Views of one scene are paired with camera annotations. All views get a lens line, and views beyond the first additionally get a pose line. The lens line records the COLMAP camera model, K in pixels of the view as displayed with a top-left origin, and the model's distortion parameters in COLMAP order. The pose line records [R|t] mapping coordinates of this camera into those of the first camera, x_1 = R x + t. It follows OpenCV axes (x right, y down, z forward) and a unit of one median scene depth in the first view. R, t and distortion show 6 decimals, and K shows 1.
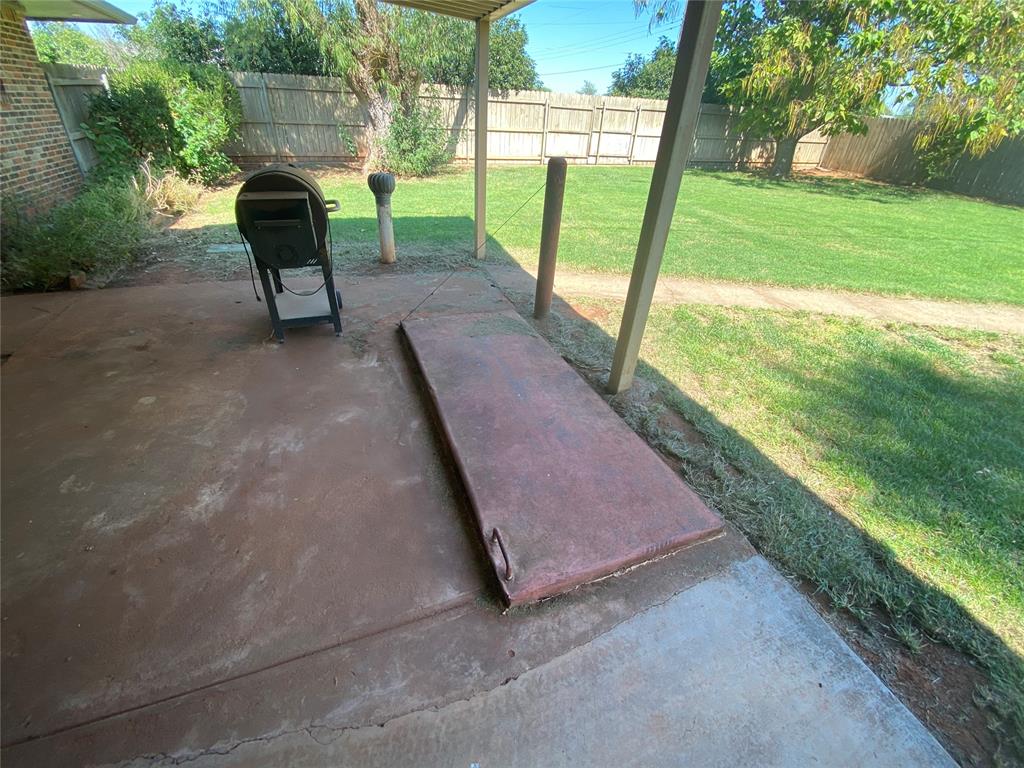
lens RADIAL K [[416.2, 0, 512.0], [0, 416.2, 384.0], [0, 0, 1]] dist [0.018405, -0.023638]
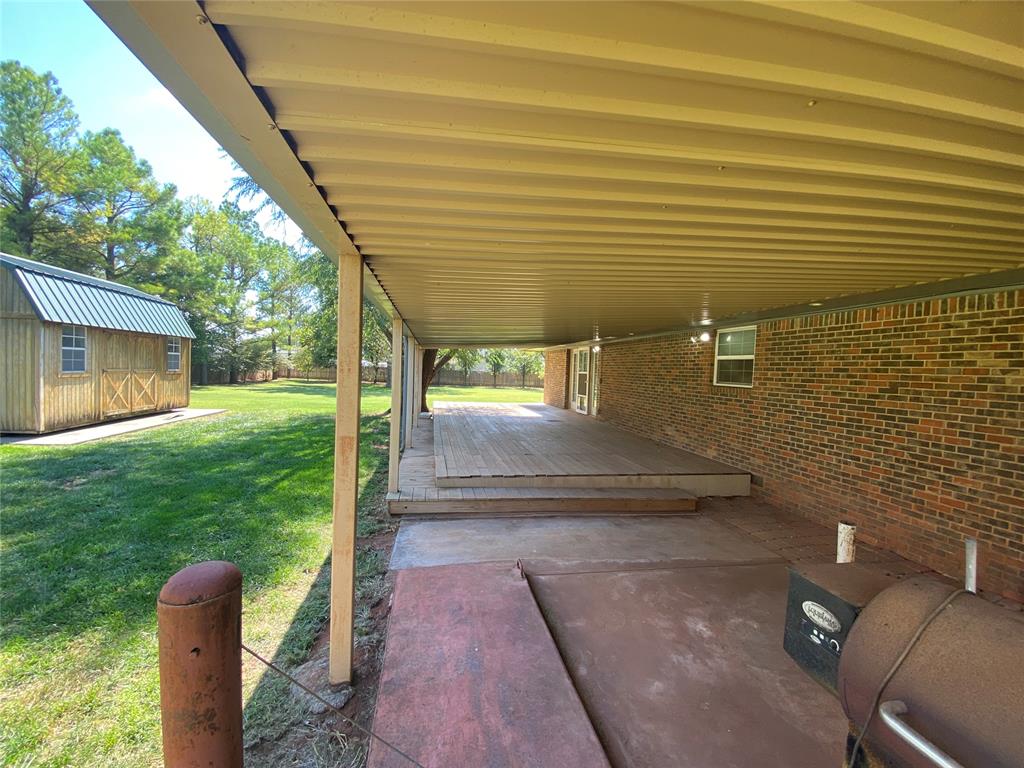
lens RADIAL K [[416.2, 0, 512.0], [0, 416.2, 384.0], [0, 0, 1]] dist [0.018405, -0.023638]
pose [[-0.980352, -0.099485, 0.170331, -0.054968], [0.013742, 0.826960, 0.562093, -0.340144], [-0.196777, 0.553390, -0.809344, 0.476111]]
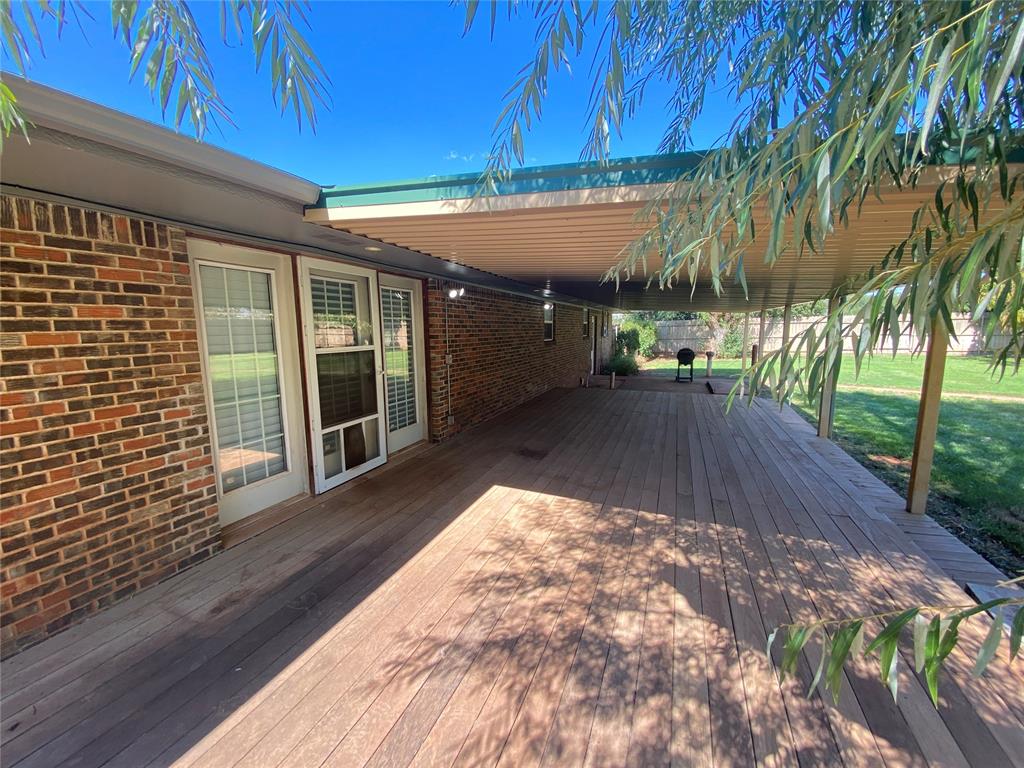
lens RADIAL K [[416.2, 0, 512.0], [0, 416.2, 384.0], [0, 0, 1]] dist [0.018405, -0.023638]
pose [[0.732830, 0.027346, -0.679862, 0.523356], [-0.316786, 0.898003, -0.305347, 0.816572], [0.602168, 0.439139, 0.666747, -1.352667]]
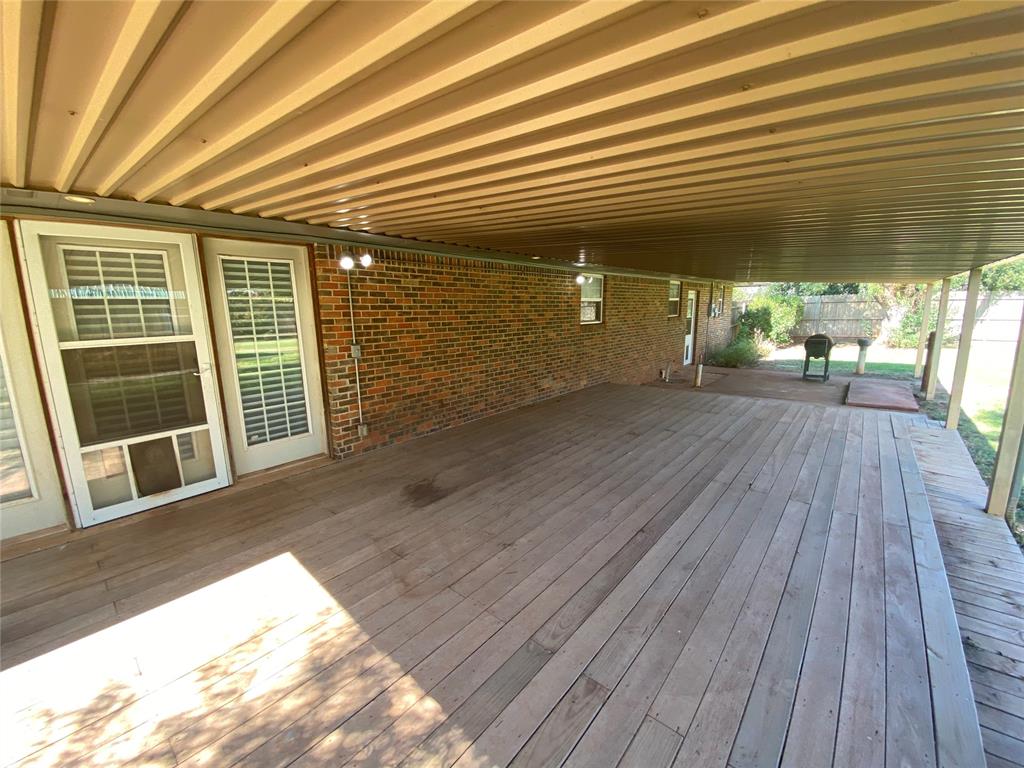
lens RADIAL K [[416.2, 0, 512.0], [0, 416.2, 384.0], [0, 0, 1]] dist [0.018405, -0.023638]
pose [[0.476819, 0.093546, -0.874010, 0.534854], [-0.428991, 0.892628, -0.138499, 0.596143], [0.767209, 0.440981, 0.465753, -0.999598]]
